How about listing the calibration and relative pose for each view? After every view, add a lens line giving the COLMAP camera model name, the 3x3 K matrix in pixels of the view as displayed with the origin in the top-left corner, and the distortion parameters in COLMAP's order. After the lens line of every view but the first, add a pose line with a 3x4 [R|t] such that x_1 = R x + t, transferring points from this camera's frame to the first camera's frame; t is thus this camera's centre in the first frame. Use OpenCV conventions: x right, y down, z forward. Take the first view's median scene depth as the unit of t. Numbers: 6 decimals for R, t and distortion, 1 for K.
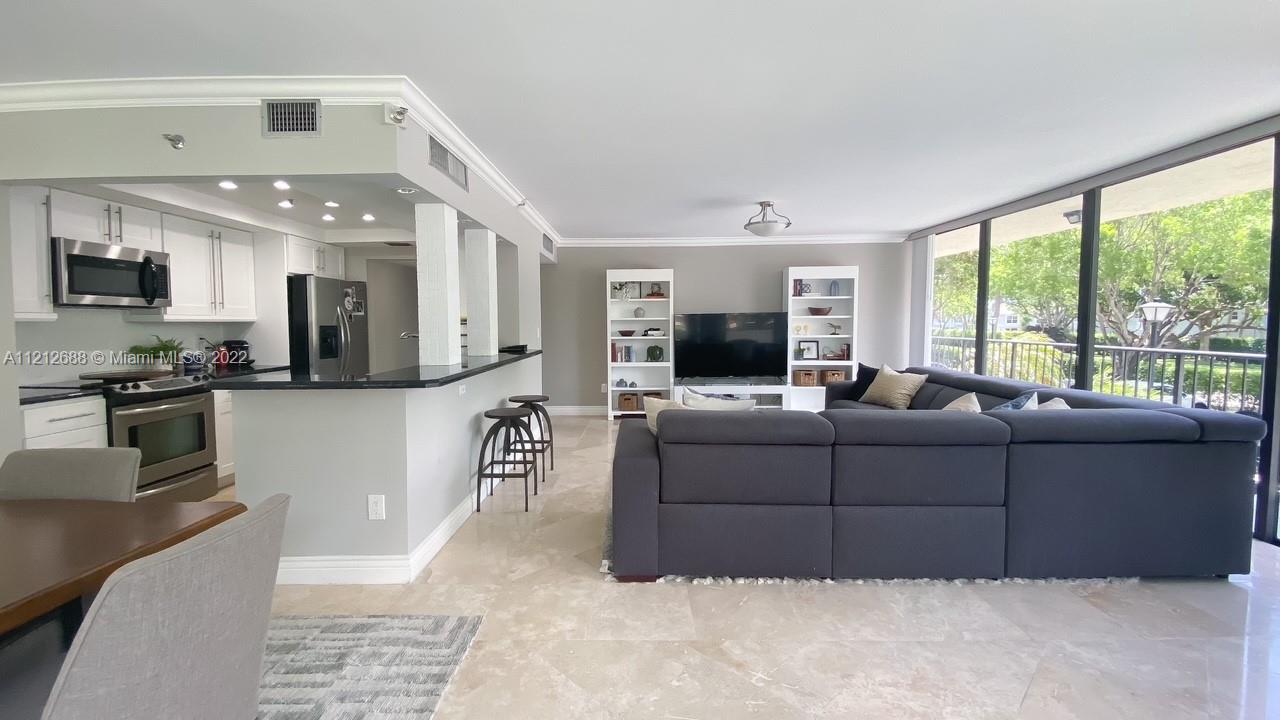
lens RADIAL K [[523.8, 0, 629.4], [0, 523.8, 345.0], [0, 0, 1]] dist [0.000777, -0.011442]
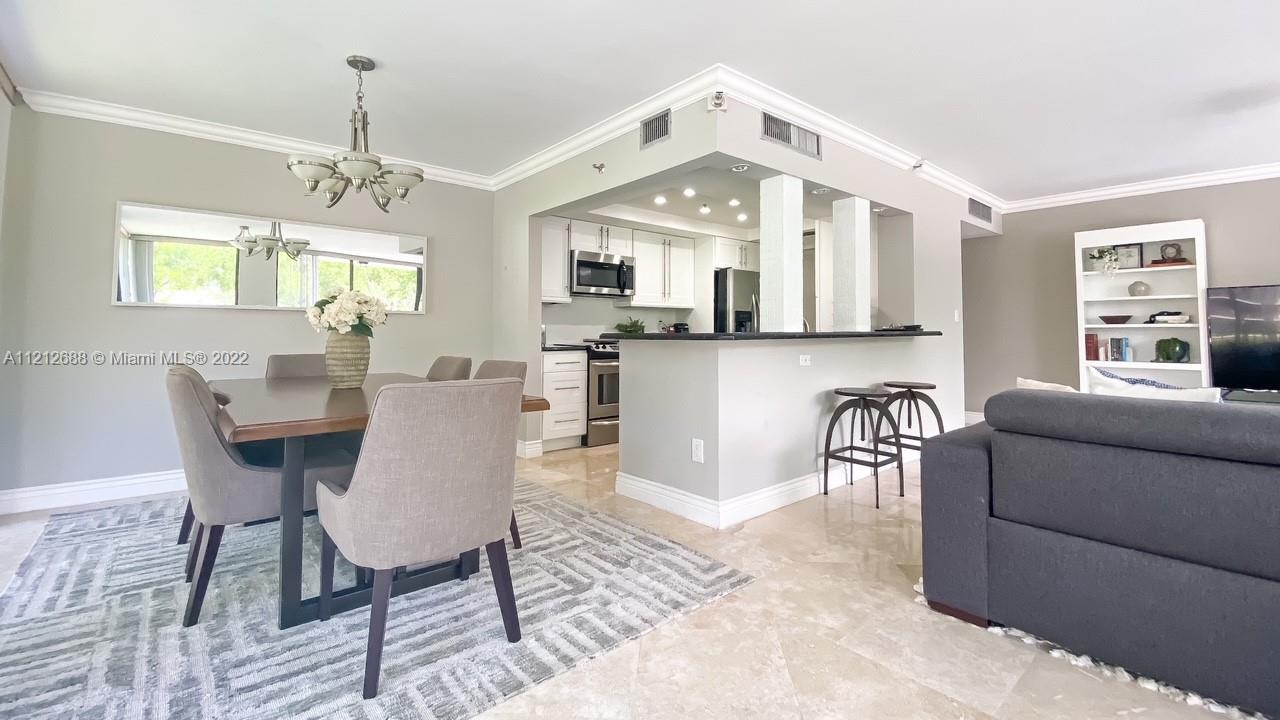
lens RADIAL K [[522.5, 0, 638.5], [0, 522.5, 316.0], [0, 0, 1]] dist [-0.001019, -0.000427]
pose [[0.654315, -0.015396, -0.756065, 0.178830], [-0.036950, 0.997948, -0.052299, 0.055376], [0.755319, 0.062157, 0.652403, 0.104814]]
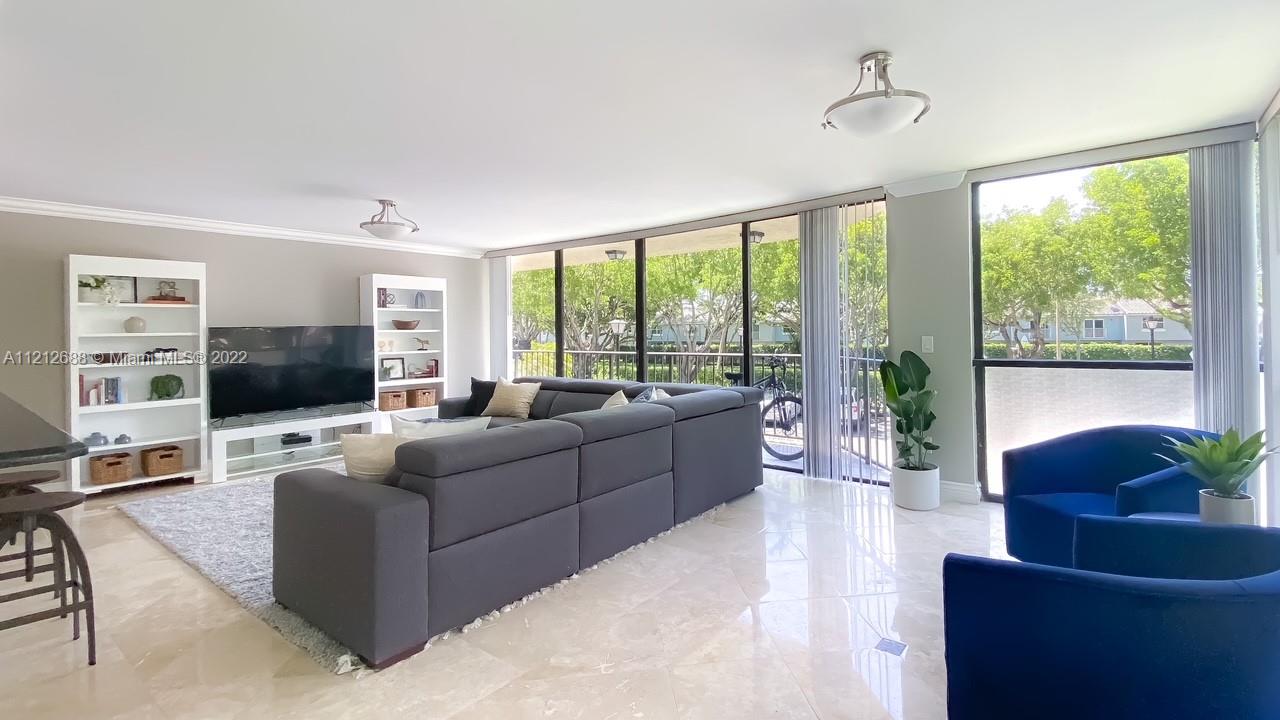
lens RADIAL K [[571.1, 0, 676.8], [0, 571.1, 329.9], [0, 0, 1]] dist [-0.000613, -0.000318]
pose [[0.577605, -0.000755, 0.816316, -0.287530], [0.047974, 0.998303, -0.033021, -0.000973], [-0.814906, 0.058235, 0.576661, 0.082800]]
